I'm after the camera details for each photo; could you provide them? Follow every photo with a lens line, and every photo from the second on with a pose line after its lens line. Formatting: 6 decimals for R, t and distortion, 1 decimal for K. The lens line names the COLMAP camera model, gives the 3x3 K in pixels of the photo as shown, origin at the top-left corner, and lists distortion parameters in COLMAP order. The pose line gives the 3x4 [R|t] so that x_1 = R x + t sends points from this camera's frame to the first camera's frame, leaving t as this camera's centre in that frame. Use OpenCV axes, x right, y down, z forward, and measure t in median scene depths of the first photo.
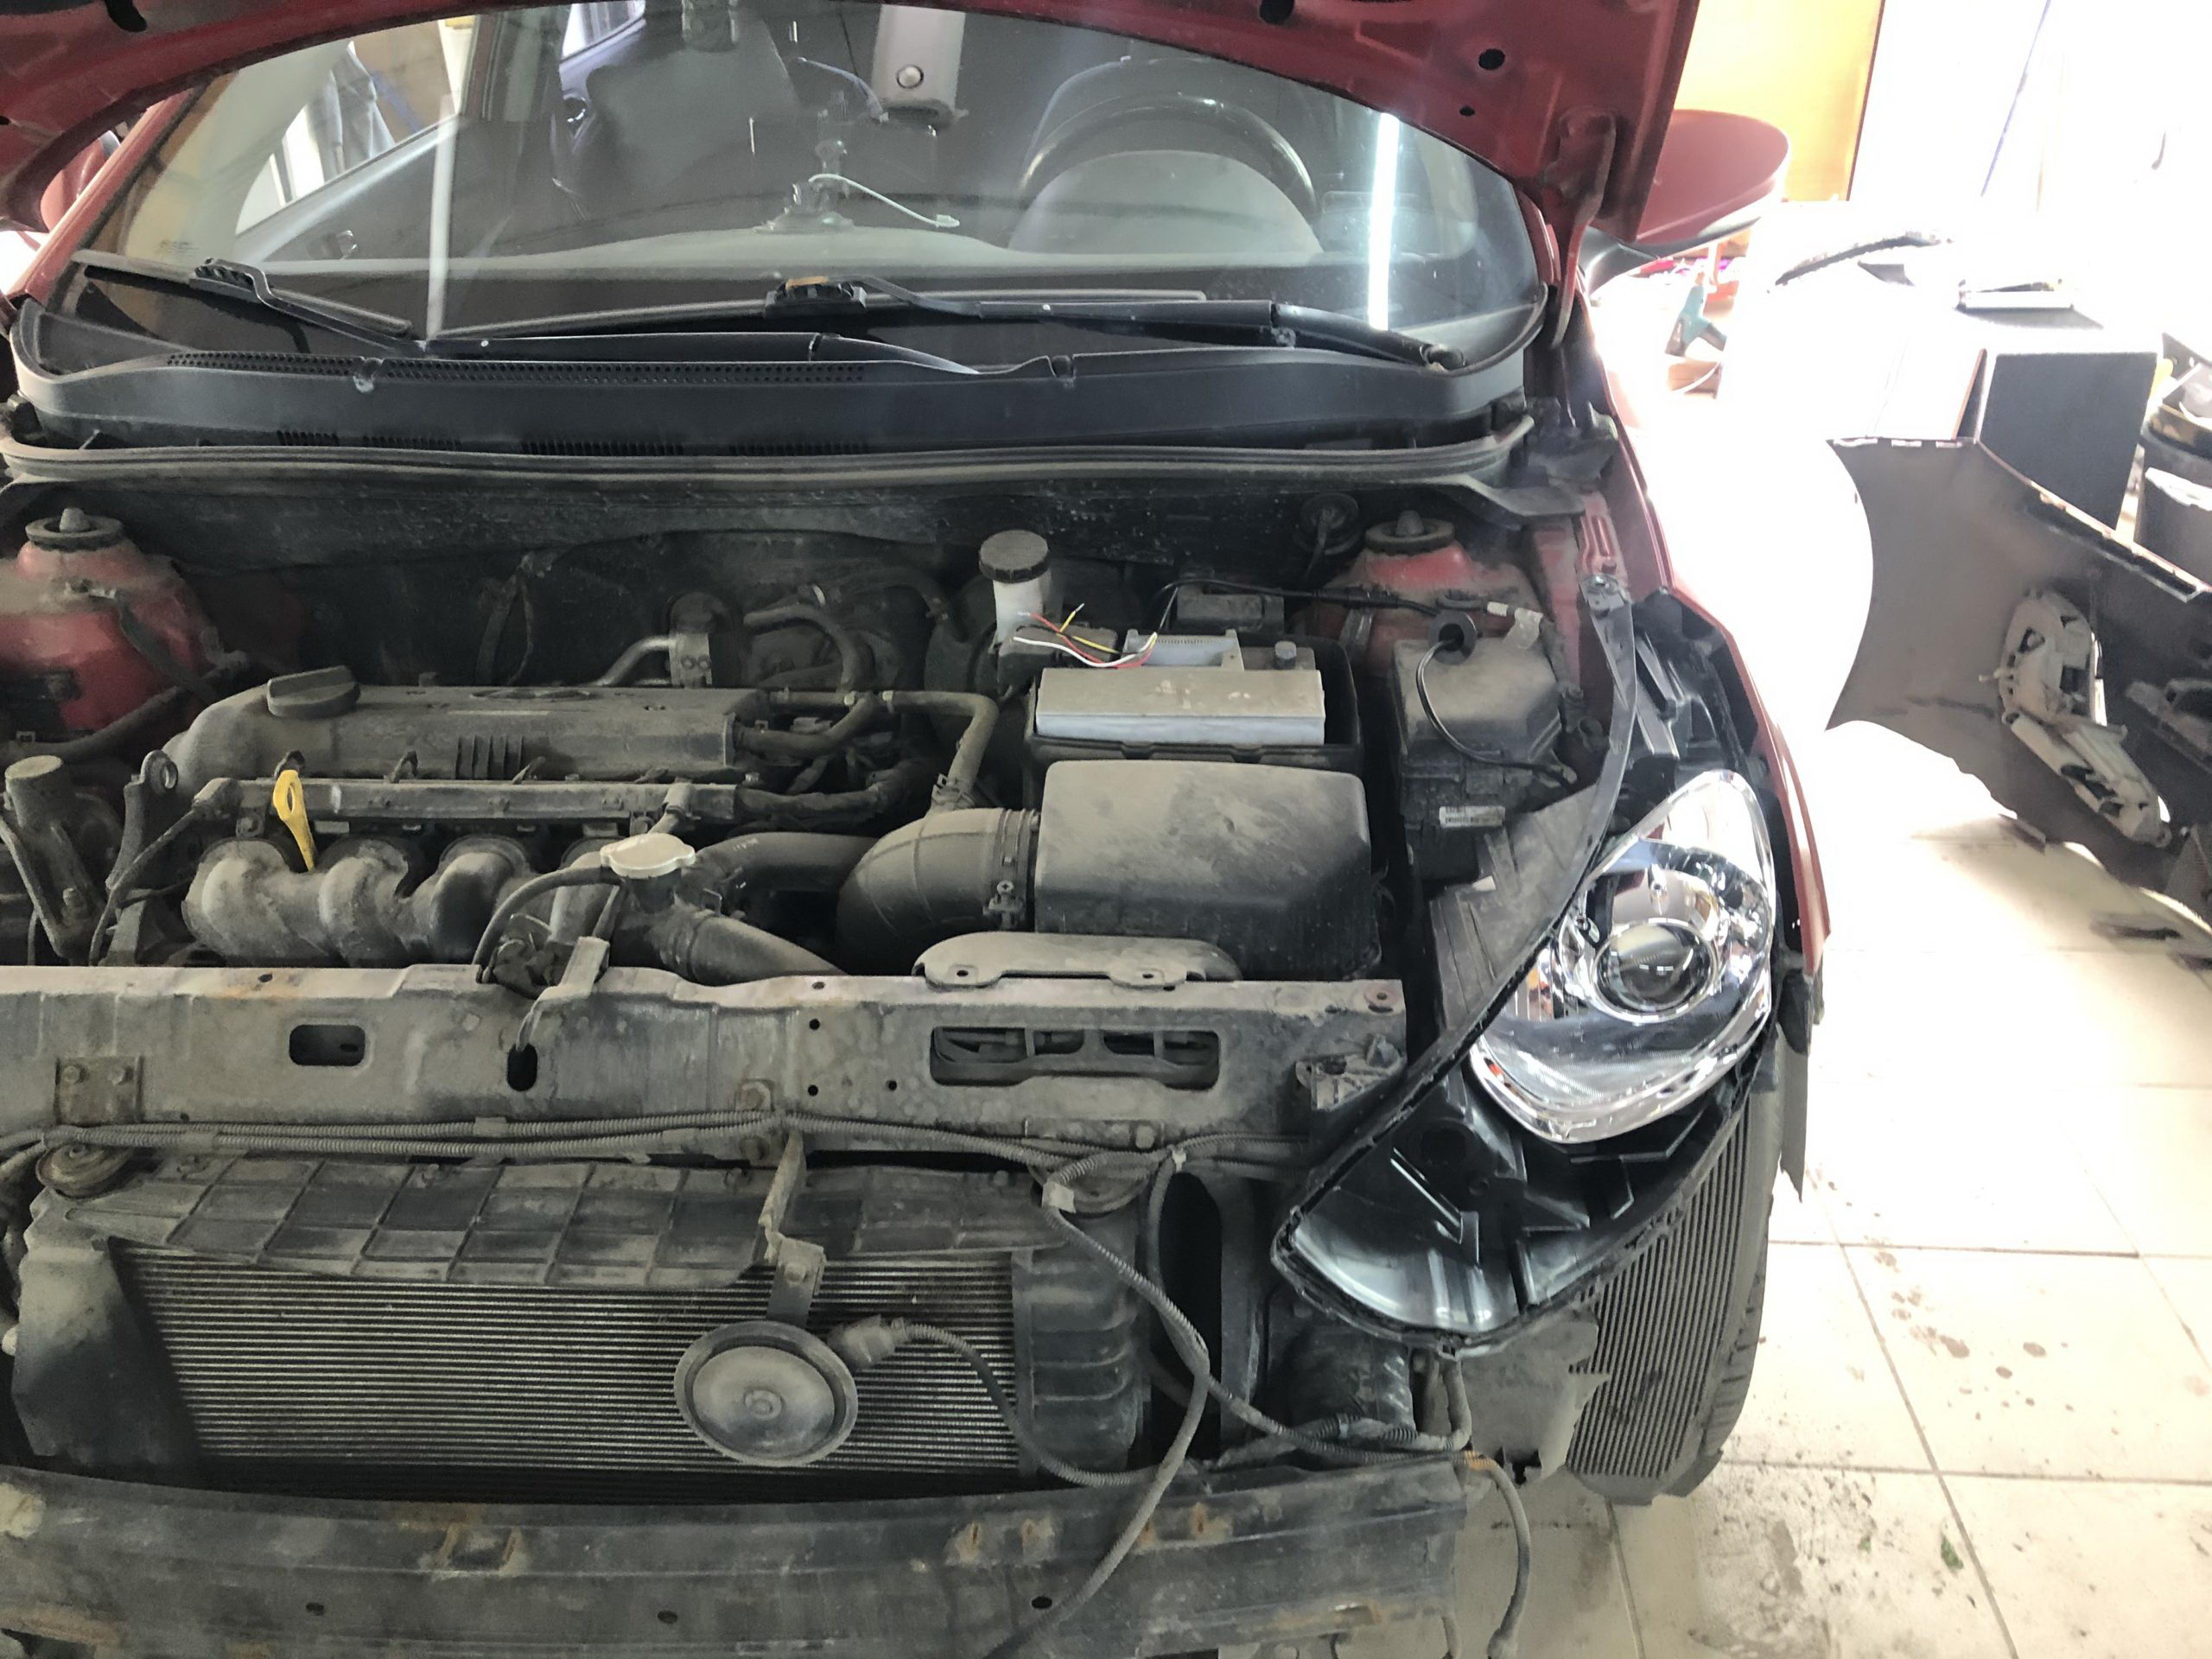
lens RADIAL K [[1815.3, 0, 1105.4], [0, 1815.3, 713.4], [0, 0, 1]] dist [0.033706, -0.123958]
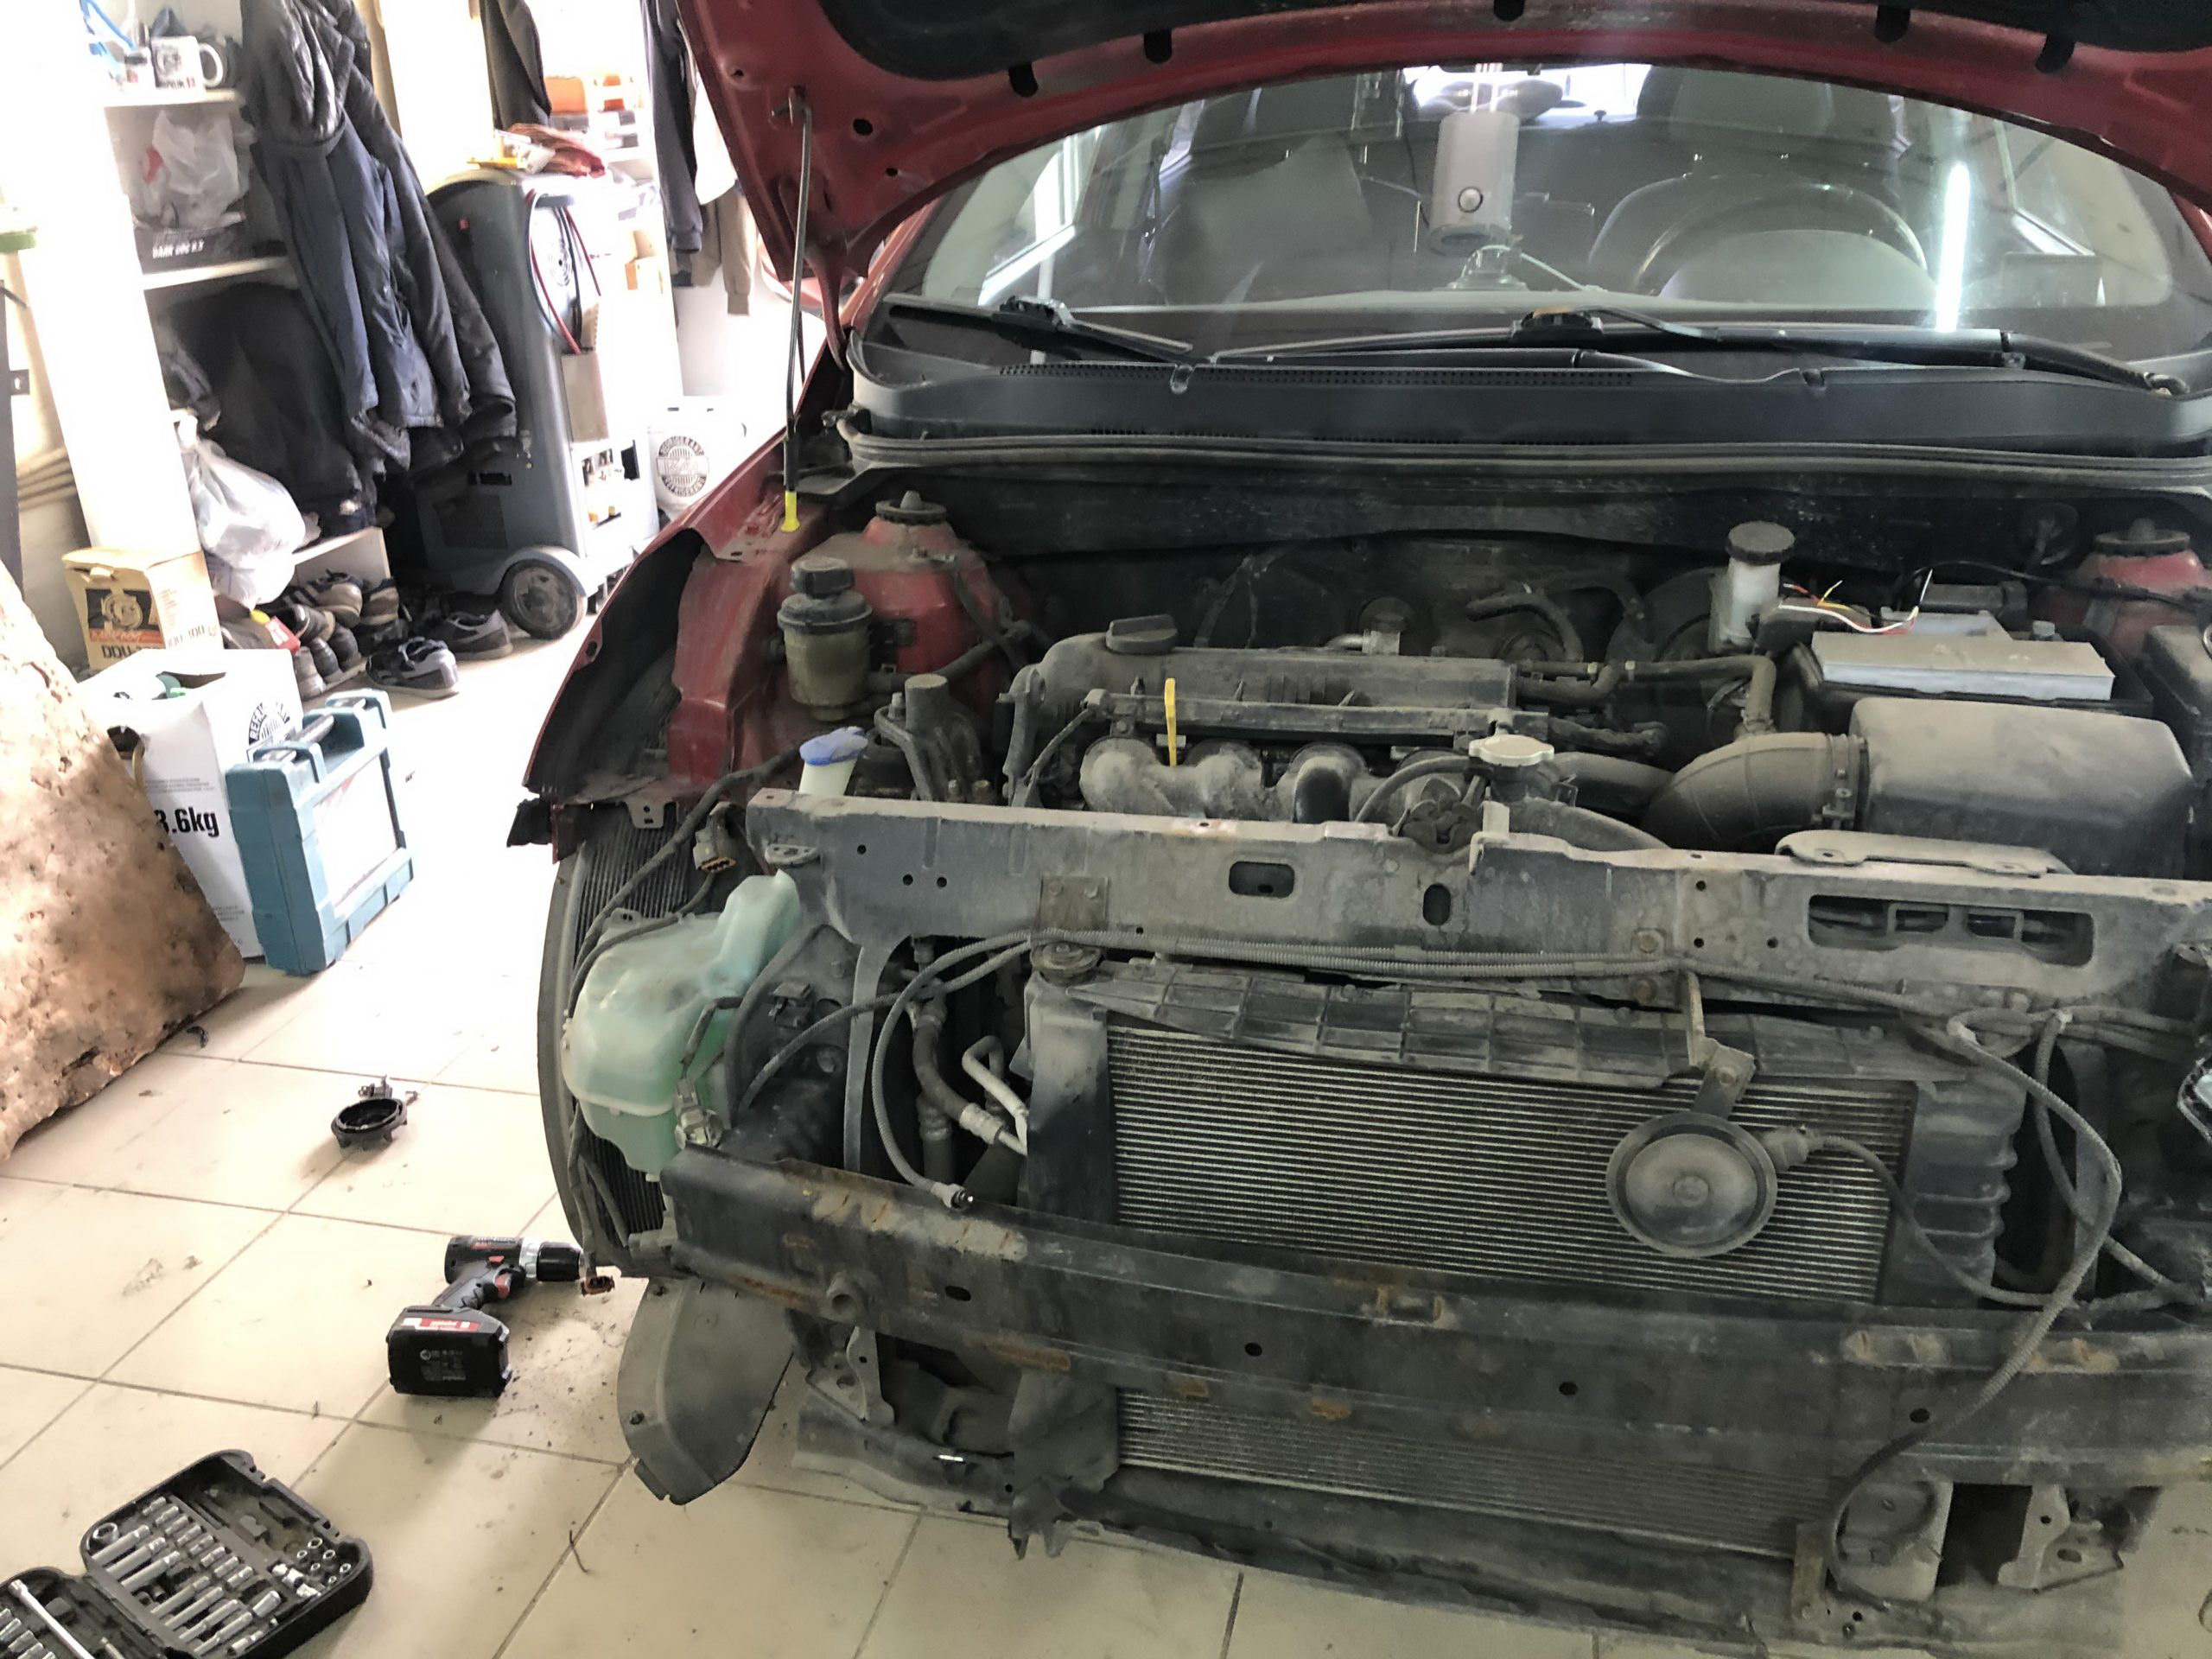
lens RADIAL K [[1765.6, 0, 1106.0], [0, 1765.6, 683.3], [0, 0, 1]] dist [-0.007793, -0.009714]
pose [[0.977266, 0.048426, -0.206412, -0.299804], [-0.067189, 0.994123, -0.084878, 0.162194], [0.201089, 0.096817, 0.974777, -0.169193]]
